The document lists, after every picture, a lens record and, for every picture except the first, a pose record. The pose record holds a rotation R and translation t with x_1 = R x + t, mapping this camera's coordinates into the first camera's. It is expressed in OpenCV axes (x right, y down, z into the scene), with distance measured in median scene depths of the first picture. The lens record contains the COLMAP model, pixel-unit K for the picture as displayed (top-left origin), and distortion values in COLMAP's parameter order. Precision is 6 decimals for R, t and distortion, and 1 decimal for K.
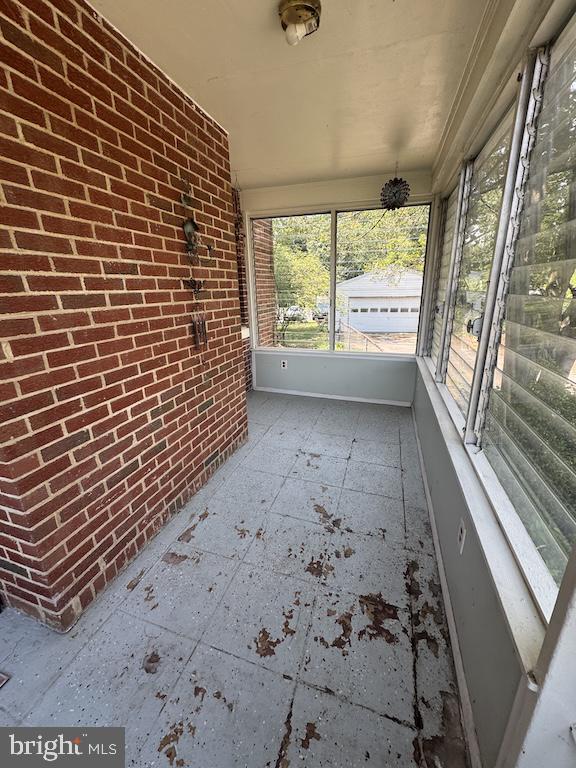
lens RADIAL K [[305.7, 0, 287.4], [0, 305.7, 383.5], [0, 0, 1]] dist [-0.002577, 0.000328]
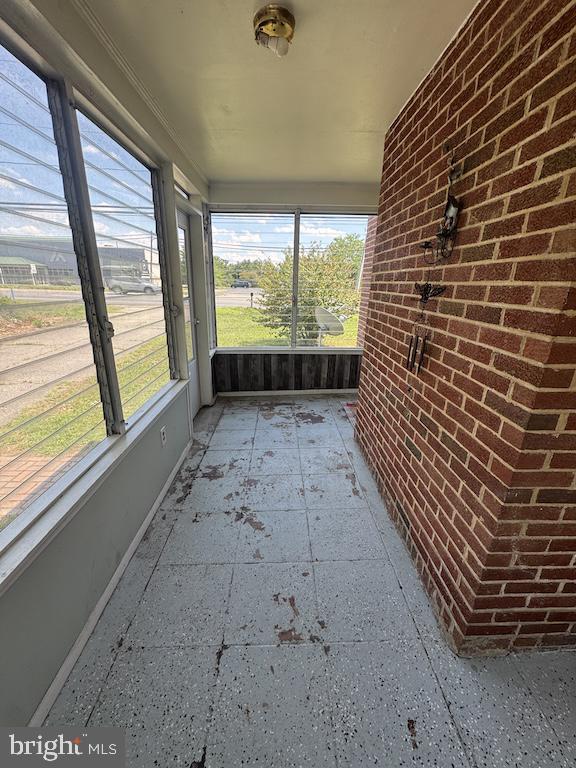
lens RADIAL K [[305.7, 0, 288.8], [0, 305.7, 384.2], [0, 0, 1]] dist [-0.002577, 0.000328]
pose [[-0.943261, 0.104507, -0.315178, 0.361408], [-0.102865, 0.810522, 0.576605, -0.677421], [0.315717, 0.576309, -0.753784, 2.015805]]
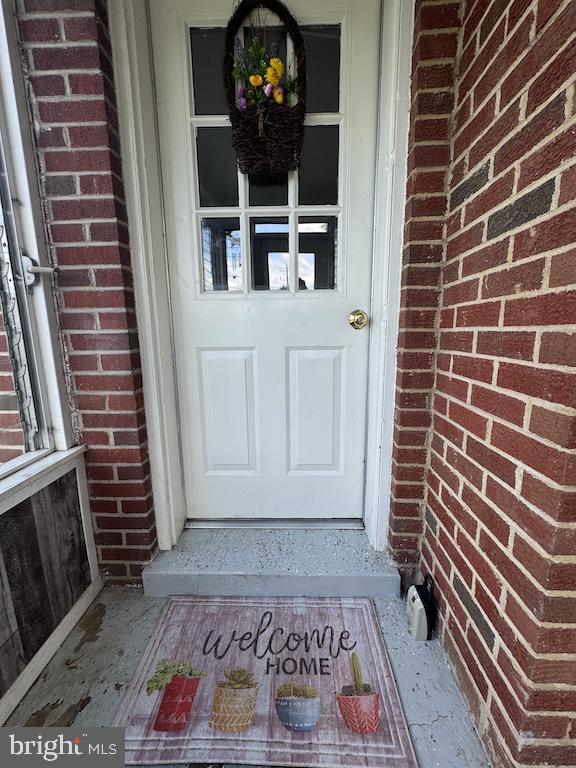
lens RADIAL K [[305.7, 0, 289.4], [0, 305.7, 384.5], [0, 0, 1]] dist [-0.002577, 0.000328]
pose [[0.278616, 0.186093, -0.942201, -0.401425], [-0.284512, 0.953004, 0.104094, 0.160192], [0.917293, 0.239066, 0.318468, 0.268984]]
